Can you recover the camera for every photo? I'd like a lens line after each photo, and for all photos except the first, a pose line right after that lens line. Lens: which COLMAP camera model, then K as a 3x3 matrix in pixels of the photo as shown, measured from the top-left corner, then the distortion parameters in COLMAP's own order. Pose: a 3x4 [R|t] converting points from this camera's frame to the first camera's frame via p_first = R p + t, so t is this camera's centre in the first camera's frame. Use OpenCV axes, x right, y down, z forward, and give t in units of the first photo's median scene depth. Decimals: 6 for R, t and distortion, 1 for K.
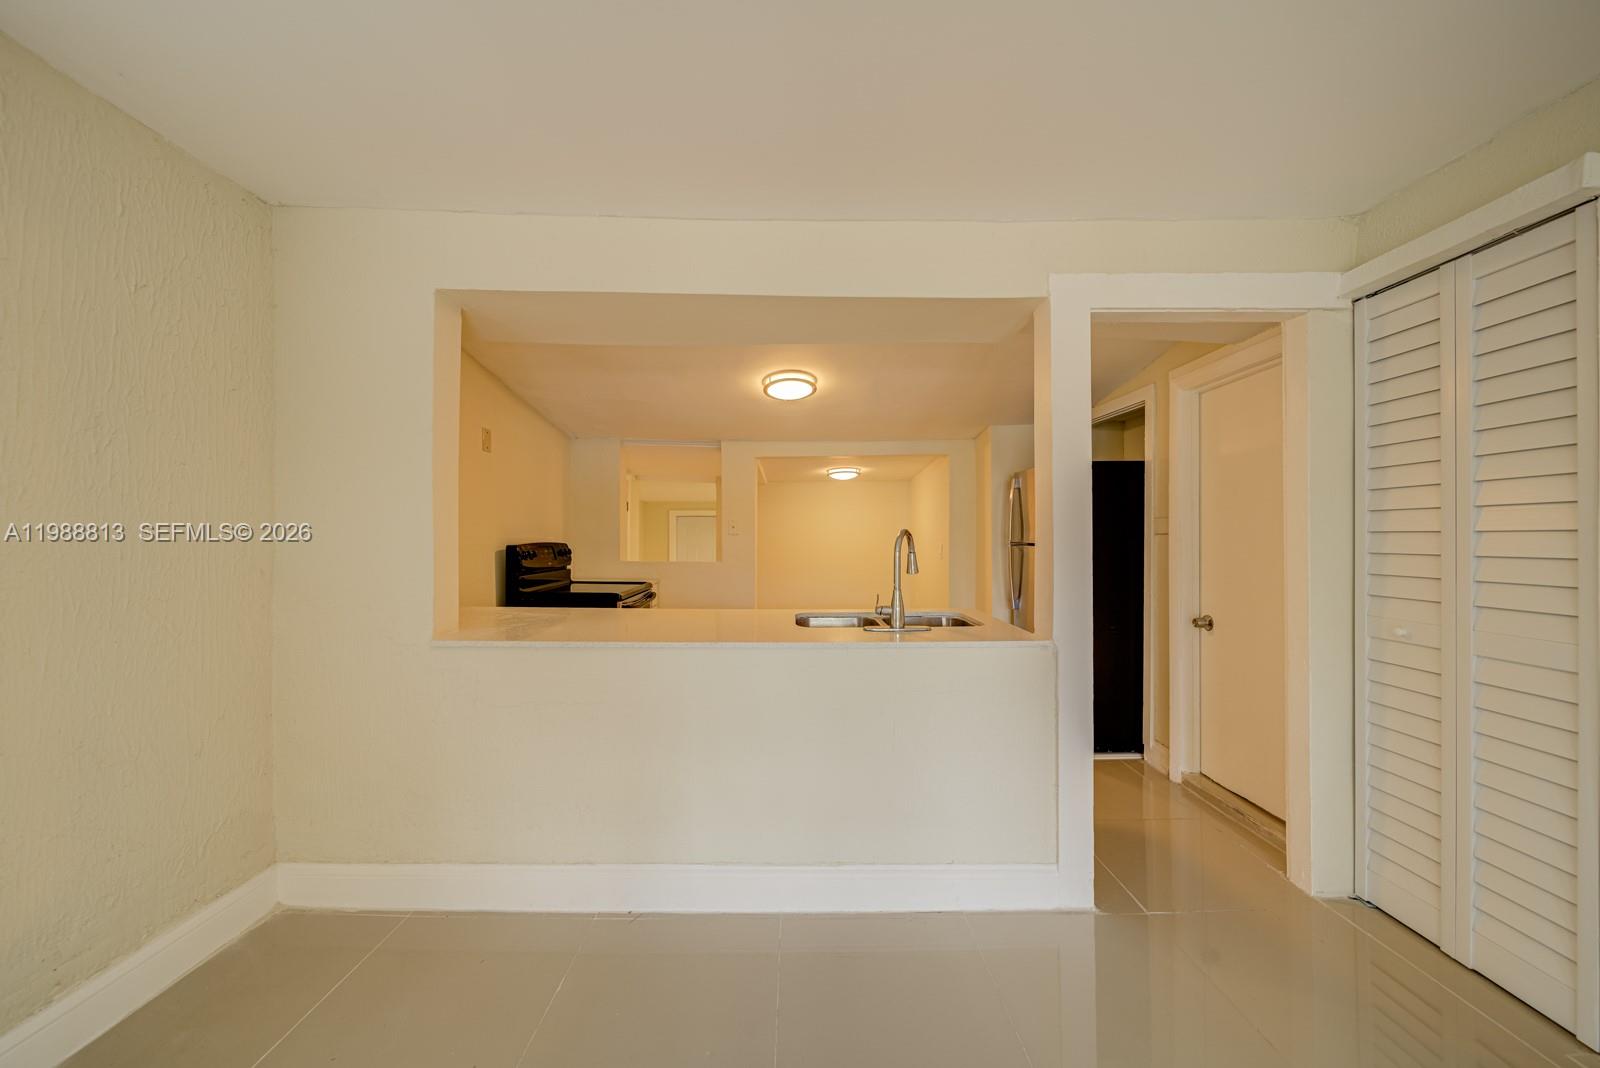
lens RADIAL K [[565.4, 0, 800.0], [0, 565.4, 534.0], [0, 0, 1]] dist [-0.007595, -0.000261]
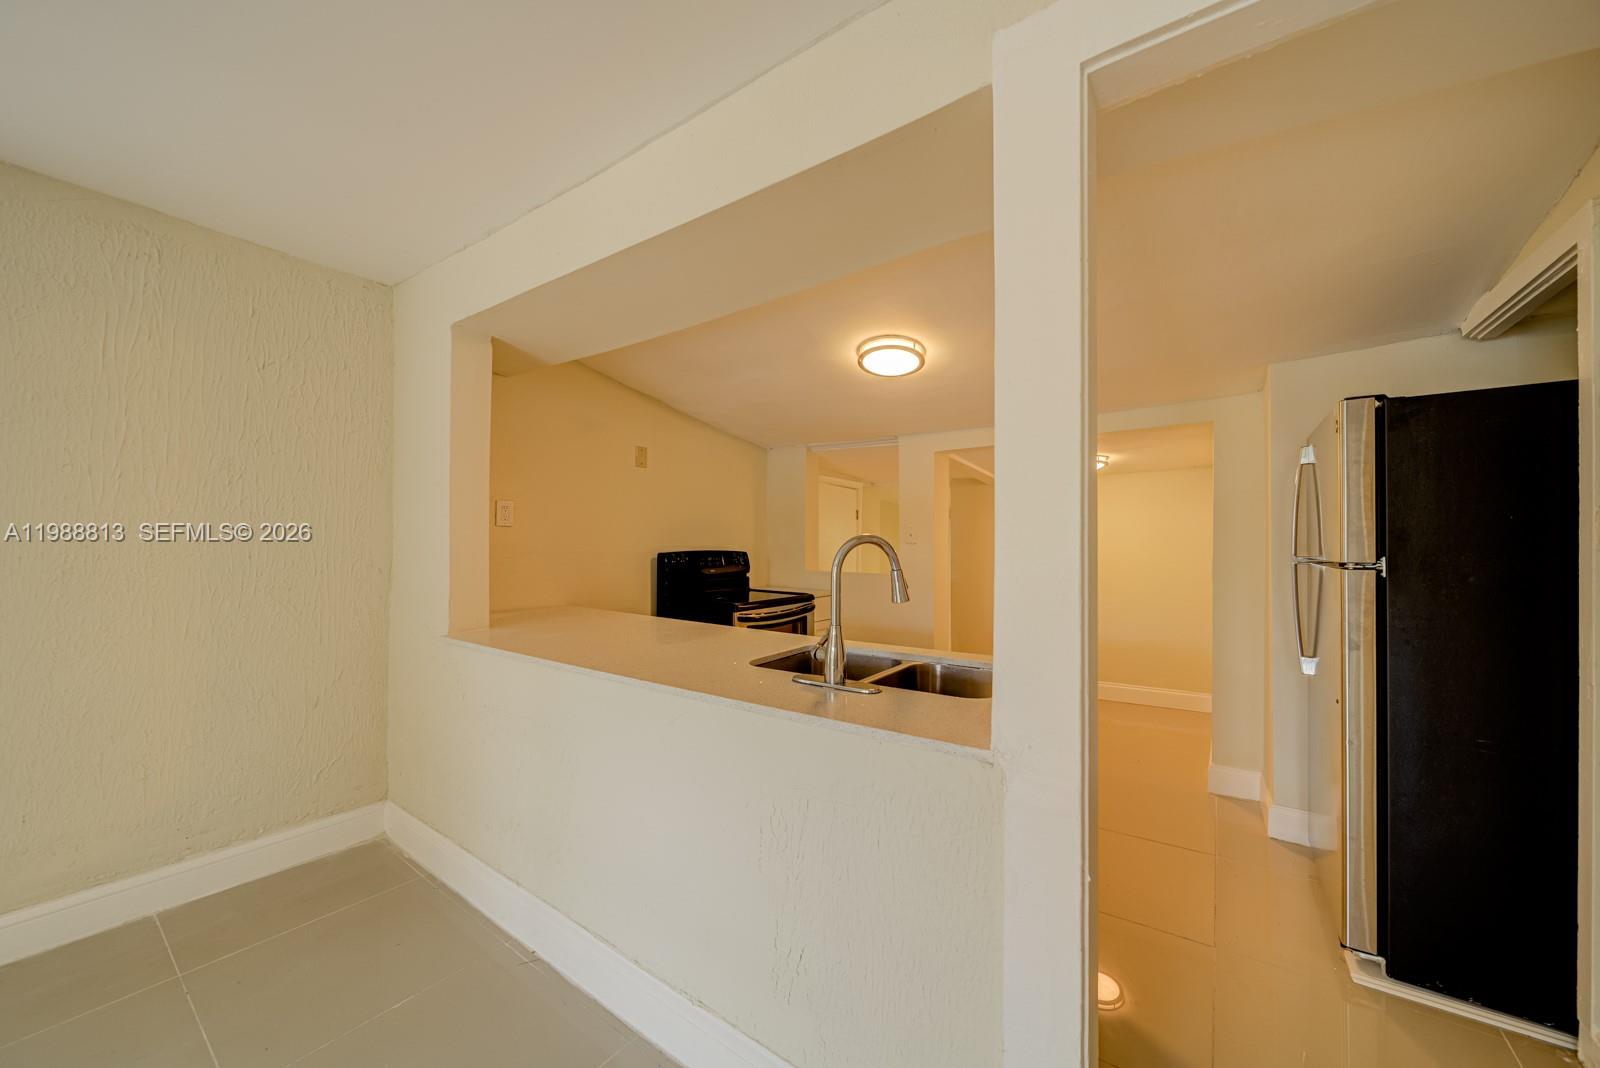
lens RADIAL K [[565.4, 0, 800.0], [0, 565.4, 534.0], [0, 0, 1]] dist [-0.007595, -0.000261]
pose [[0.826420, -0.007946, -0.562999, 0.559917], [-0.002187, 0.999848, -0.017321, 0.004690], [0.563050, 0.015546, 0.826276, 0.461765]]
